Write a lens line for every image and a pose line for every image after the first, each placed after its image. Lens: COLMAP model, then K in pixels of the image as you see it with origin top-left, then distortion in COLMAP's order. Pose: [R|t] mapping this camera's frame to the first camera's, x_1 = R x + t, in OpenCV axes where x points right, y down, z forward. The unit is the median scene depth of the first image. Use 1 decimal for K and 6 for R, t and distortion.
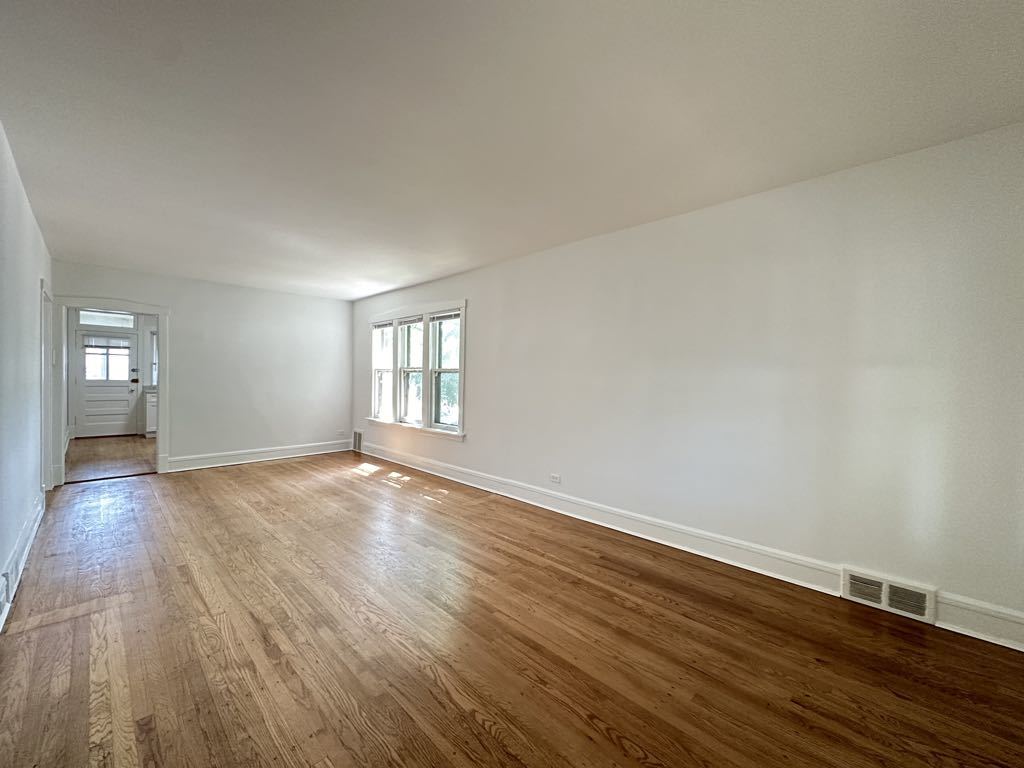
lens RADIAL K [[408.2, 0, 513.3], [0, 408.2, 383.9], [0, 0, 1]] dist [-0.001114, 0.000438]
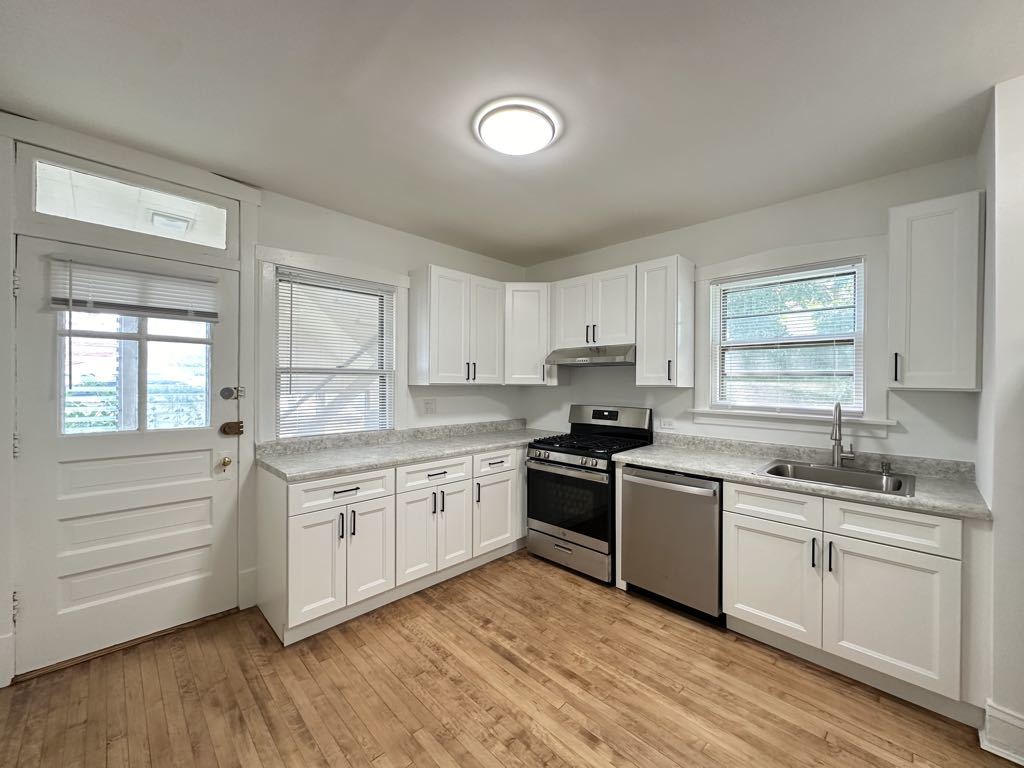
lens RADIAL K [[408.2, 0, 512.0], [0, 408.2, 387.3], [0, 0, 1]] dist [-0.001114, 0.000438]
pose [[0.999801, -0.005674, -0.019119, -1.340270], [0.005613, 0.999979, -0.003261, -0.066196], [0.019137, 0.003153, 0.999812, 1.322252]]
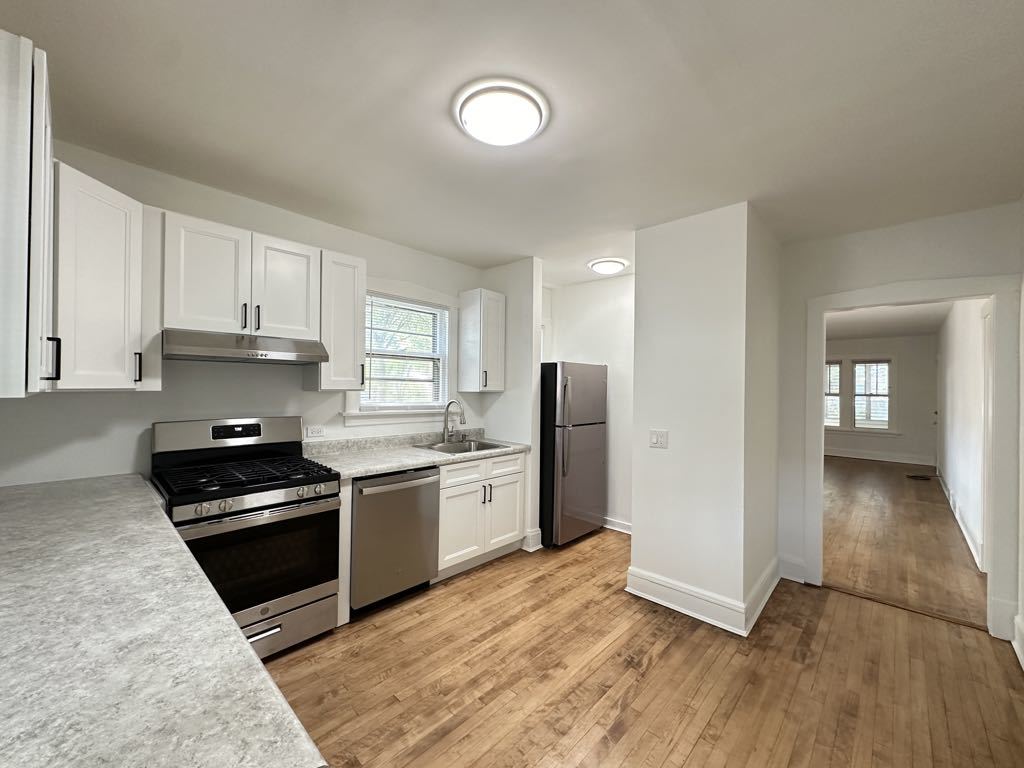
lens RADIAL K [[408.2, 0, 513.3], [0, 408.2, 385.2], [0, 0, 1]] dist [-0.001114, 0.000438]
pose [[-0.012733, -0.009457, 0.999874, -1.732738], [-0.000819, 0.999955, 0.009448, -0.082614], [-0.999919, -0.000699, -0.012741, 1.735072]]
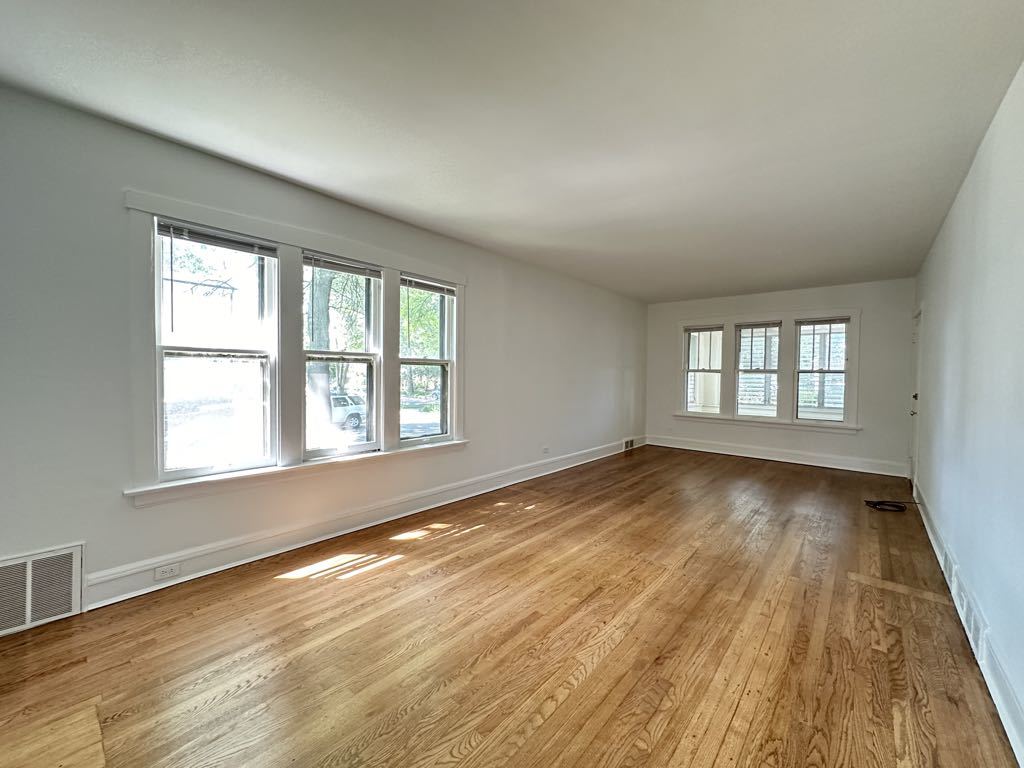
lens RADIAL K [[408.2, 0, 511.6], [0, 408.2, 384.0], [0, 0, 1]] dist [-0.001114, 0.000438]
pose [[-0.055683, -0.042712, 0.997534, -1.064278], [-0.003463, 0.999087, 0.042585, -0.028946], [-0.998442, -0.001083, -0.055780, 1.067509]]
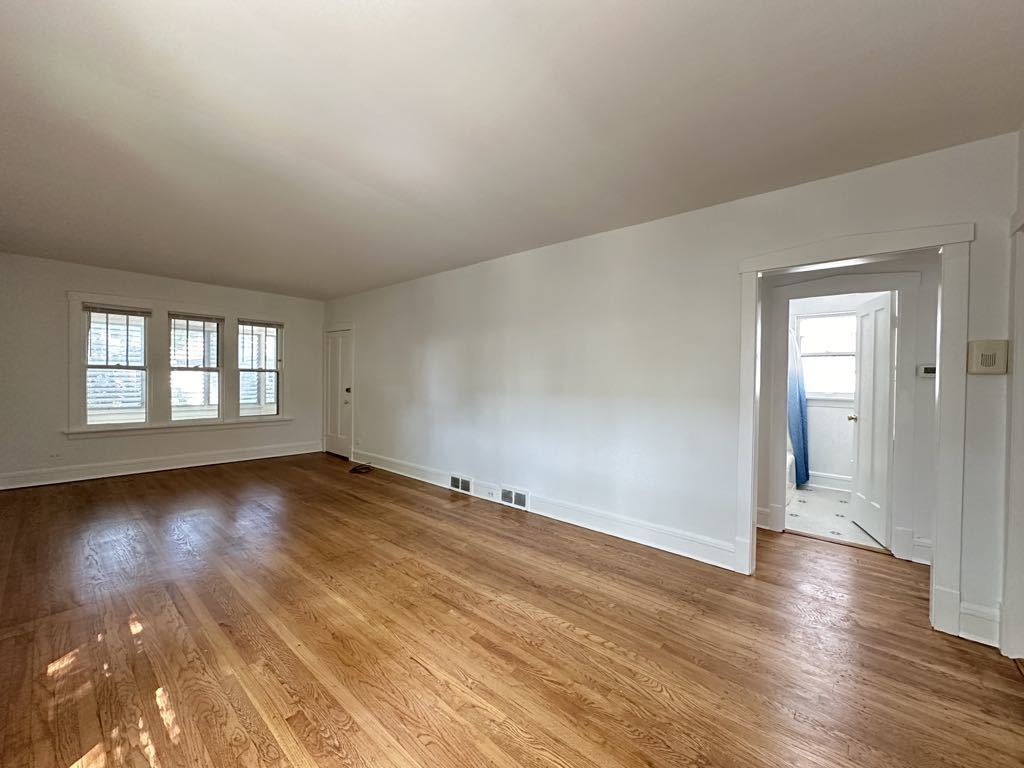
lens RADIAL K [[408.2, 0, 512.3], [0, 408.2, 386.6], [0, 0, 1]] dist [-0.001114, 0.000438]
pose [[-0.998103, -0.030020, -0.053748, -0.595707], [-0.031622, 0.999073, 0.029207, -0.029761], [0.052821, 0.030852, -0.998127, 1.464018]]
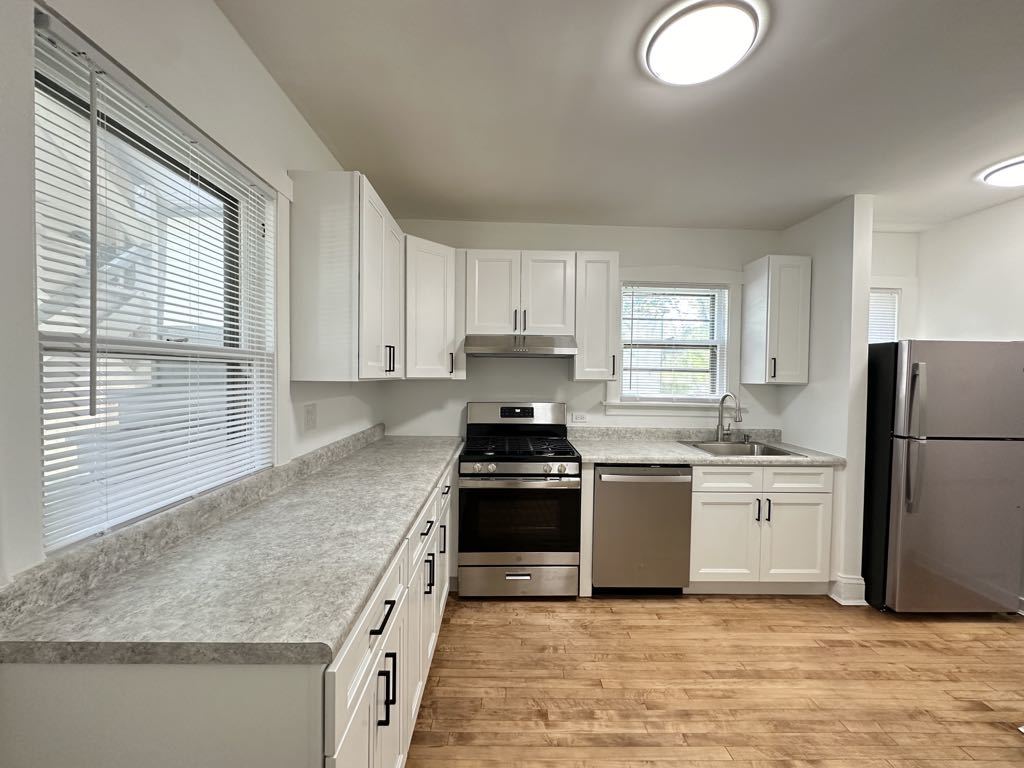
lens RADIAL K [[408.2, 0, 511.9], [0, 408.2, 386.2], [0, 0, 1]] dist [-0.001114, 0.000438]
pose [[0.704184, -0.022991, 0.709646, -1.674451], [0.005249, 0.999617, 0.027176, -0.078213], [-0.709998, -0.015412, 0.704035, 1.619856]]
